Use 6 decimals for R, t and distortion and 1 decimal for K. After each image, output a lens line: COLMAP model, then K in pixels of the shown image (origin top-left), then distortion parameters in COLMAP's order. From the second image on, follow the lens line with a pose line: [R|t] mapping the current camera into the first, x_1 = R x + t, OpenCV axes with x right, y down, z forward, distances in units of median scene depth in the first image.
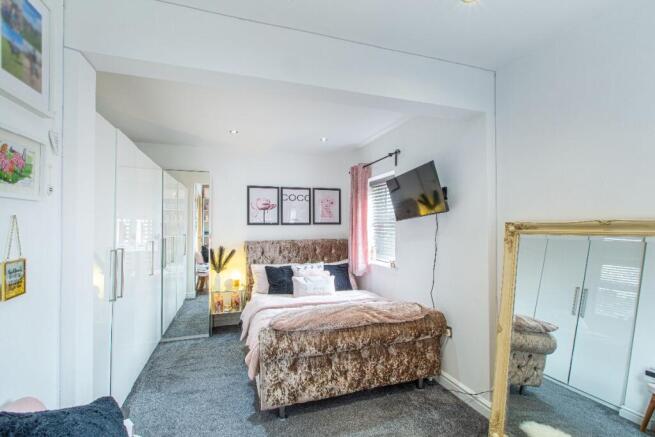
lens RADIAL K [[298.0, 0, 325.8], [0, 298.0, 222.1], [0, 0, 1]] dist [0.001479, 0.000374]
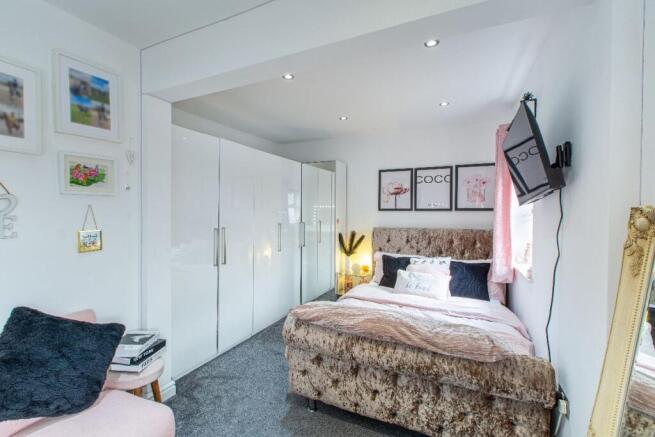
lens RADIAL K [[298.0, 0, 328.2], [0, 298.0, 215.5], [0, 0, 1]] dist [0.001479, 0.000374]
pose [[0.711955, 0.015904, -0.702045, 0.315120], [0.002072, 0.999692, 0.024748, 0.000670], [0.702222, -0.019075, 0.711702, 0.199162]]
